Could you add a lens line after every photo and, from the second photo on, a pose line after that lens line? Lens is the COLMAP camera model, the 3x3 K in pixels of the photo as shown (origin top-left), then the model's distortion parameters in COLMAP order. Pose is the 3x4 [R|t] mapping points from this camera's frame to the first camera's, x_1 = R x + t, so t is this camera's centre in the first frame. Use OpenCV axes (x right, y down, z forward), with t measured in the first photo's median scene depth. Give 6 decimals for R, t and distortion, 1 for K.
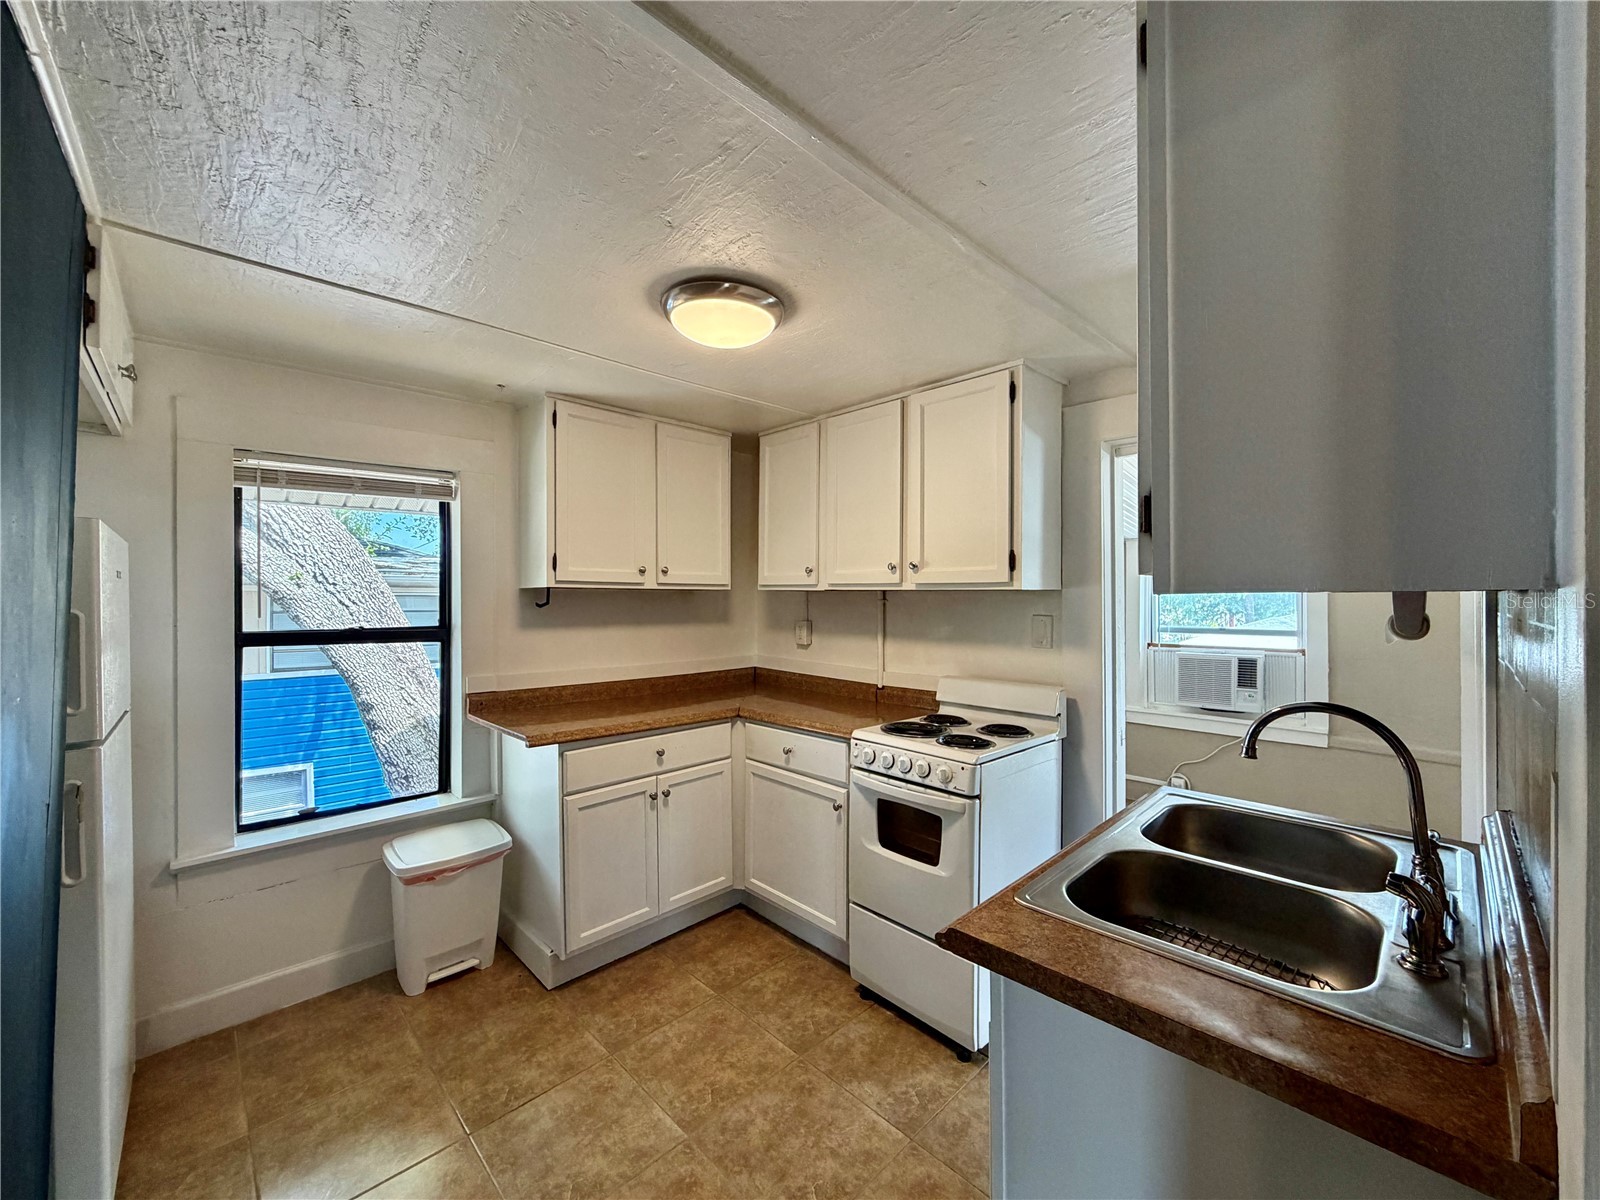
lens RADIAL K [[637.5, 0, 796.7], [0, 637.5, 604.6], [0, 0, 1]] dist [-0.001194, 0.000340]
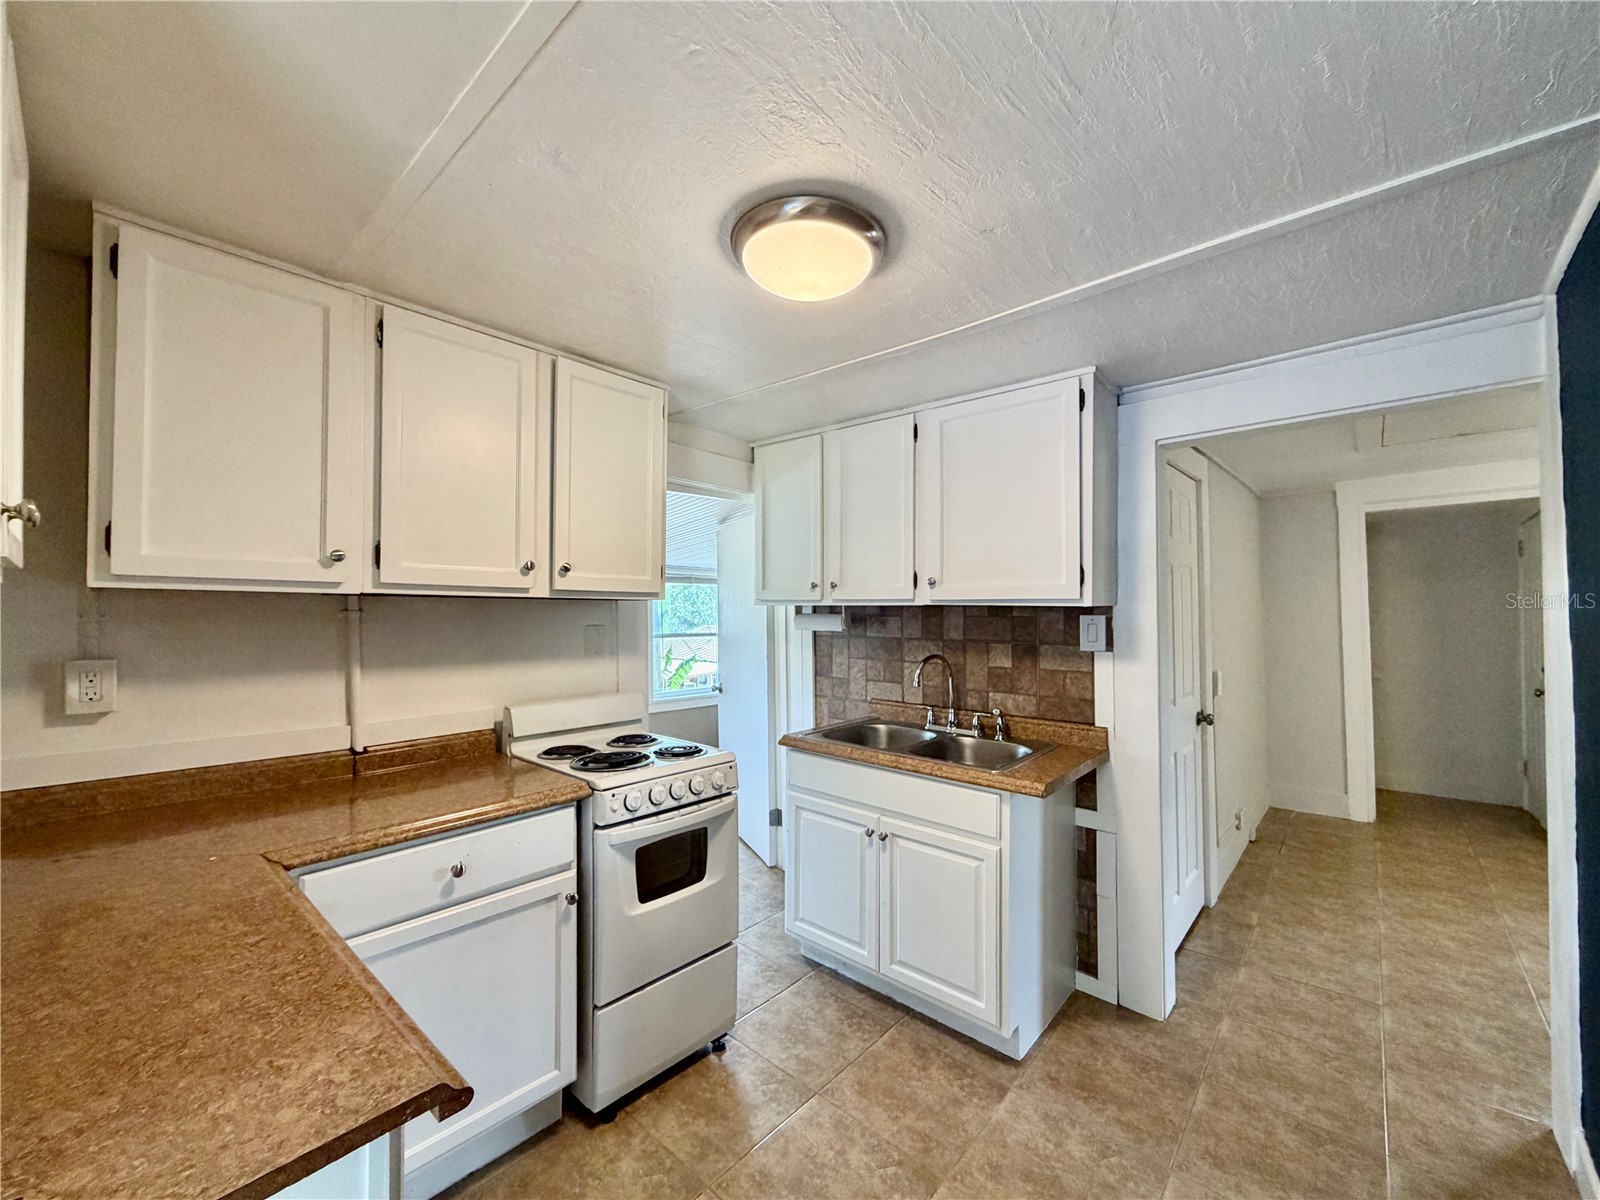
lens RADIAL K [[637.5, 0, 796.1], [0, 637.5, 586.7], [0, 0, 1]] dist [-0.001194, 0.000340]
pose [[-0.086594, 0.029743, 0.995800, -1.286803], [-0.005734, 0.999523, -0.030353, -0.028839], [-0.996227, -0.008339, -0.086382, 1.521225]]
